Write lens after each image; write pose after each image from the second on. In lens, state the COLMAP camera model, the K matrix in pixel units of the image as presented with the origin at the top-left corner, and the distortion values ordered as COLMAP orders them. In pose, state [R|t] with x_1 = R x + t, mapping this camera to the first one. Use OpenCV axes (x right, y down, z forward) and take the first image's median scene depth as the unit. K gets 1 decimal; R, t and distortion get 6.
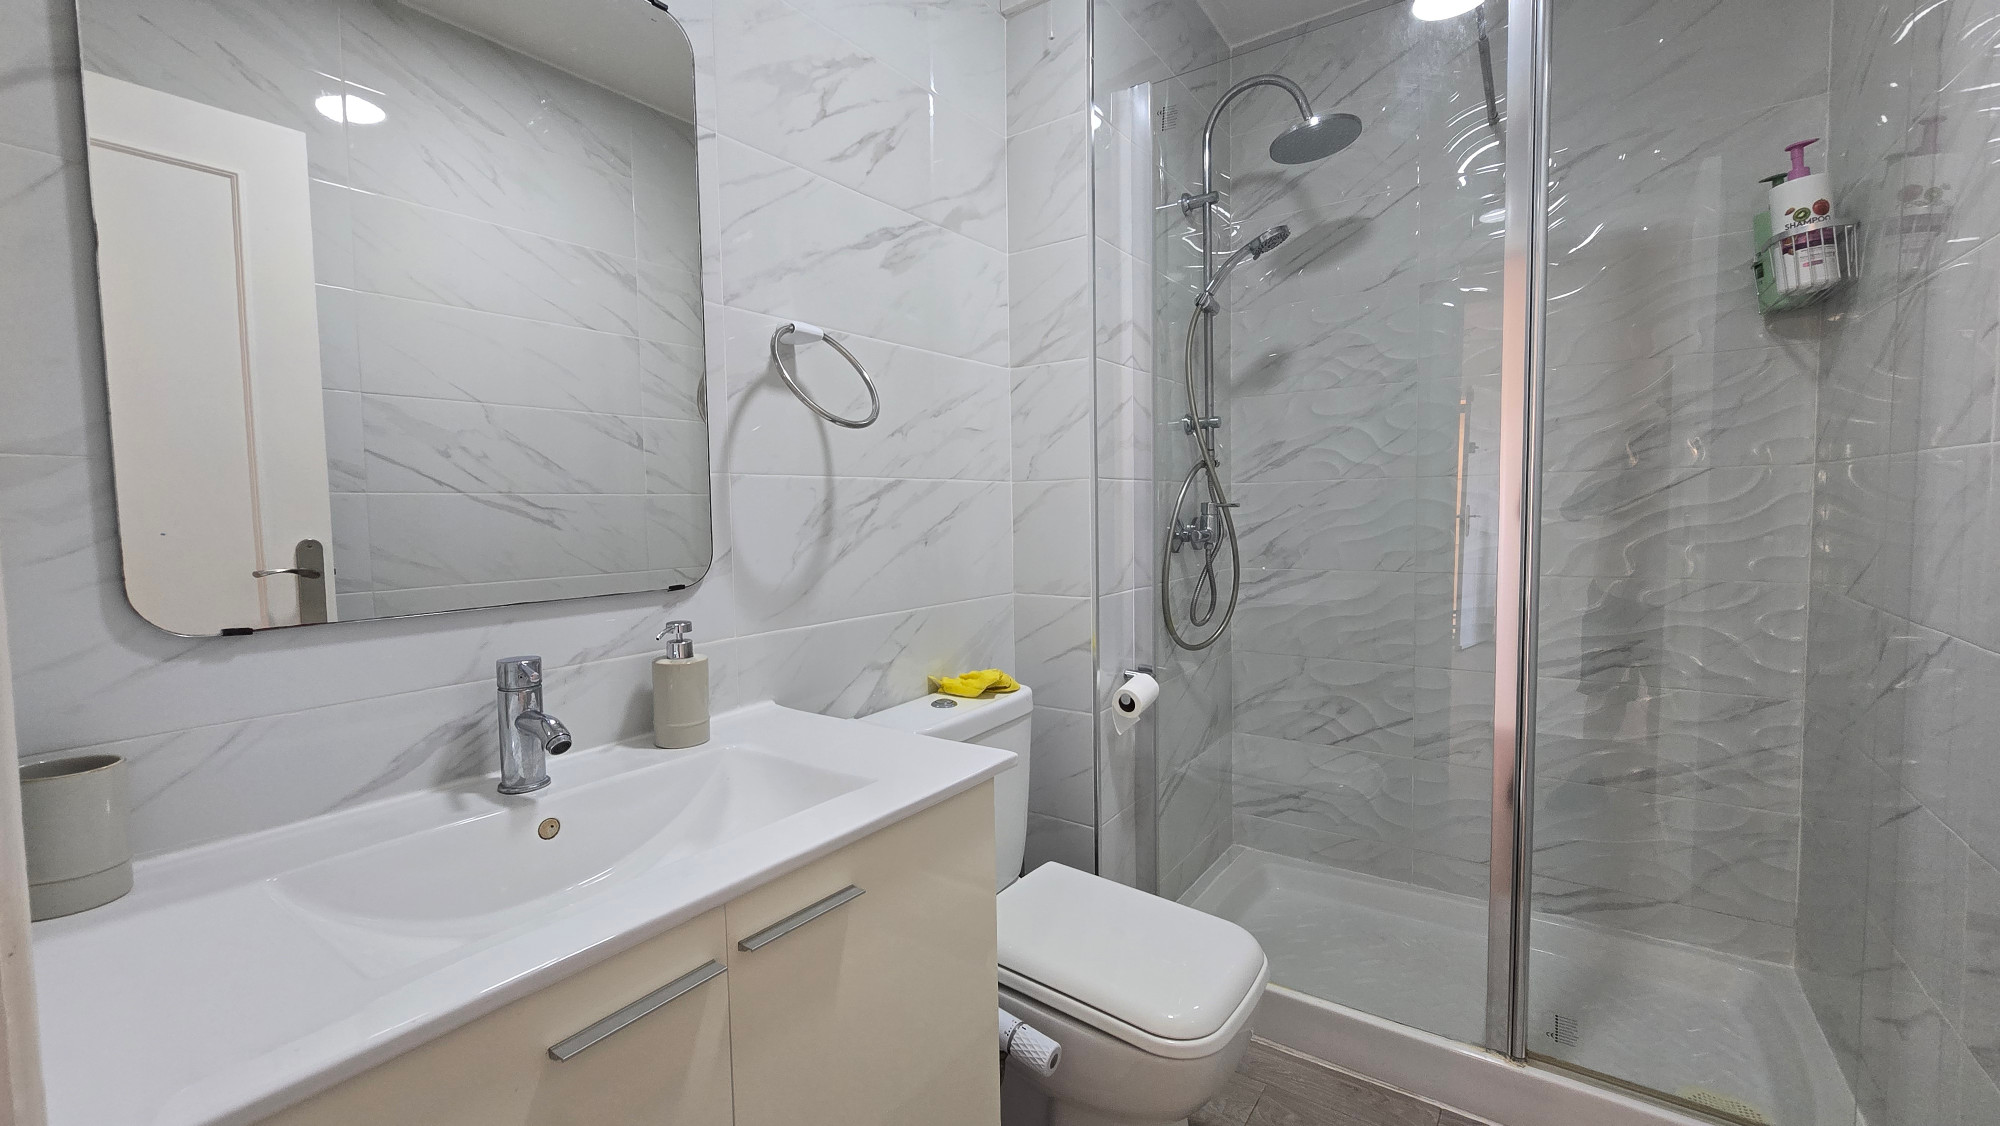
lens RADIAL K [[812.3, 0, 994.8], [0, 812.3, 558.9], [0, 0, 1]] dist [-0.003724, 0.001629]
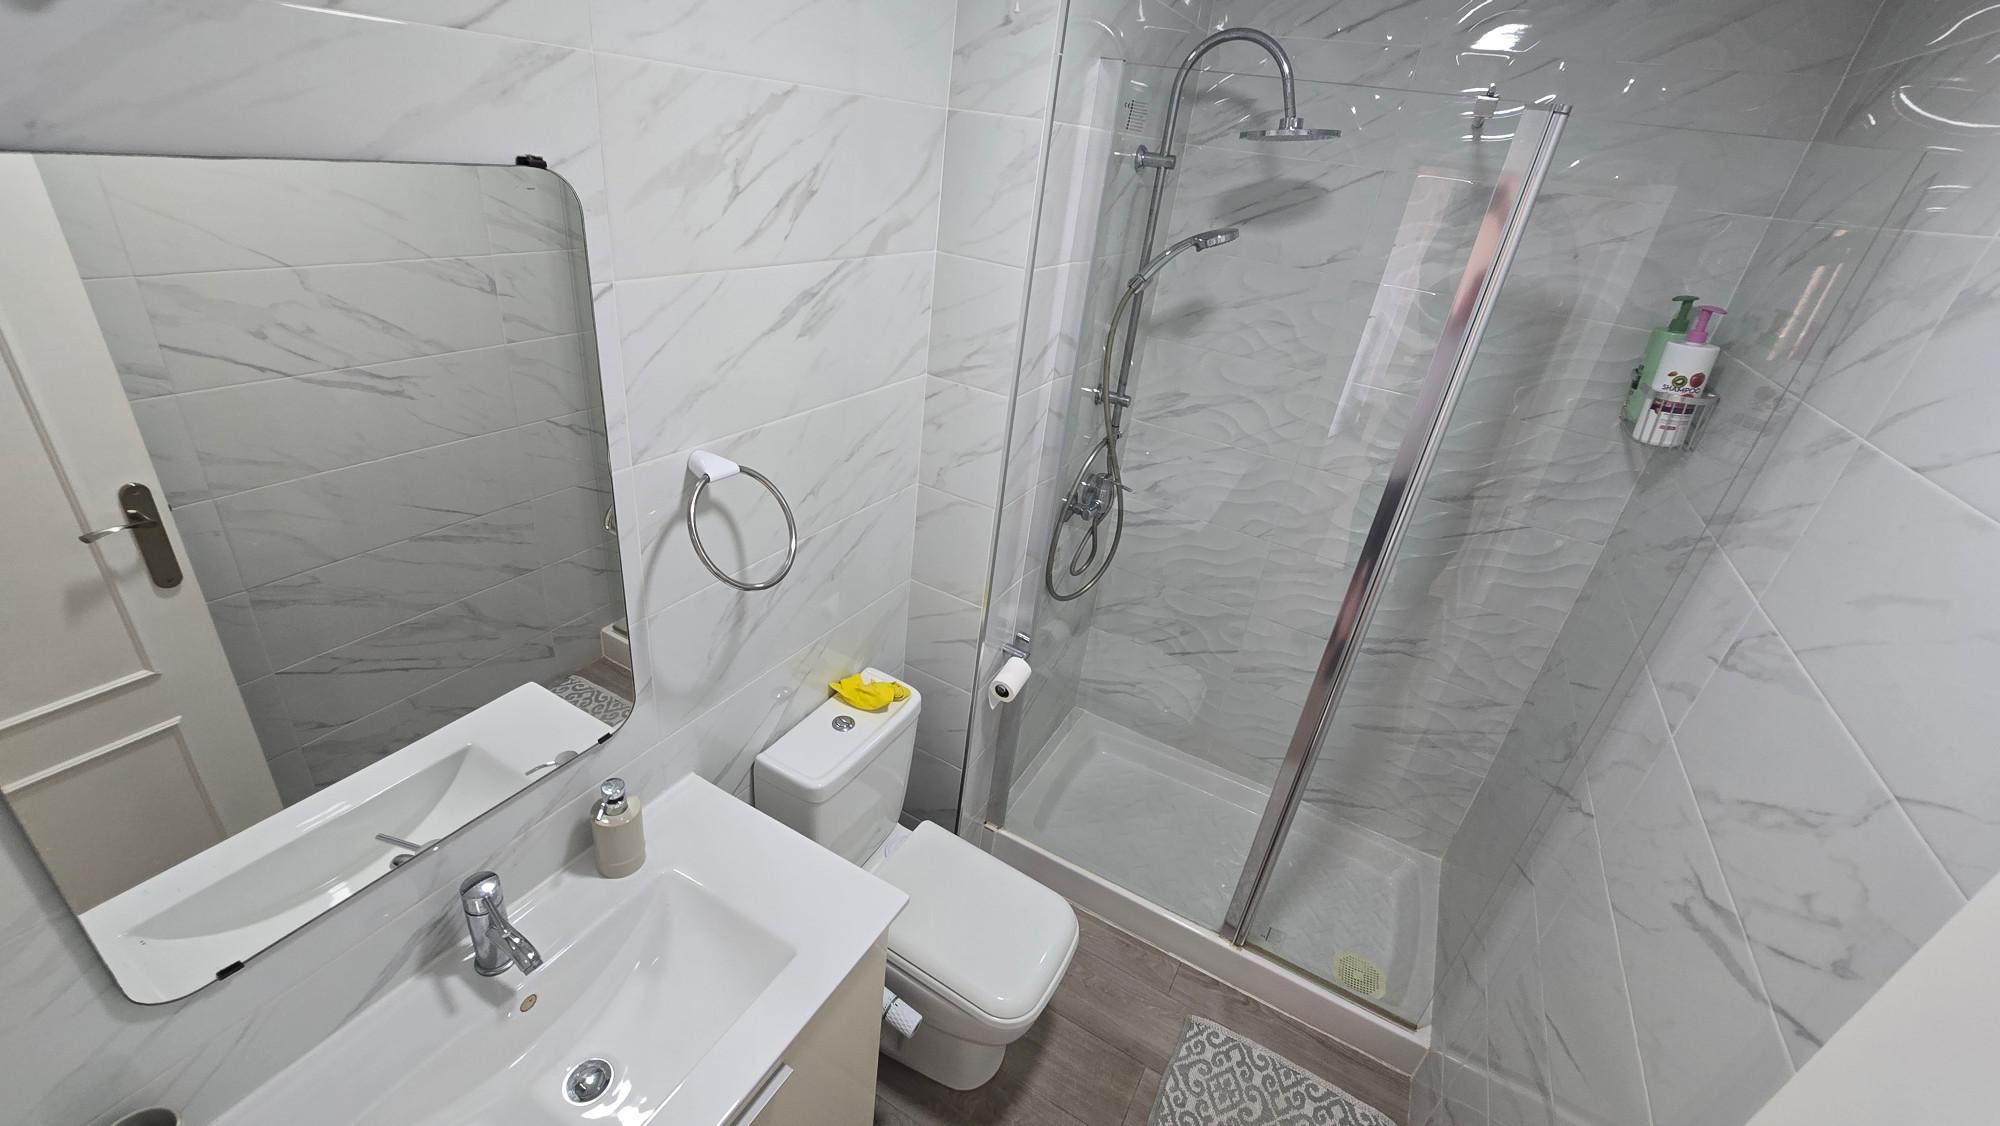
lens RADIAL K [[812.3, 0, 992.5], [0, 812.3, 557.4], [0, 0, 1]] dist [-0.003724, 0.001629]
pose [[0.984721, 0.061567, 0.162893, -0.048267], [-0.123361, 0.906852, 0.402992, -0.440265], [-0.122909, -0.416929, 0.900591, 0.041326]]
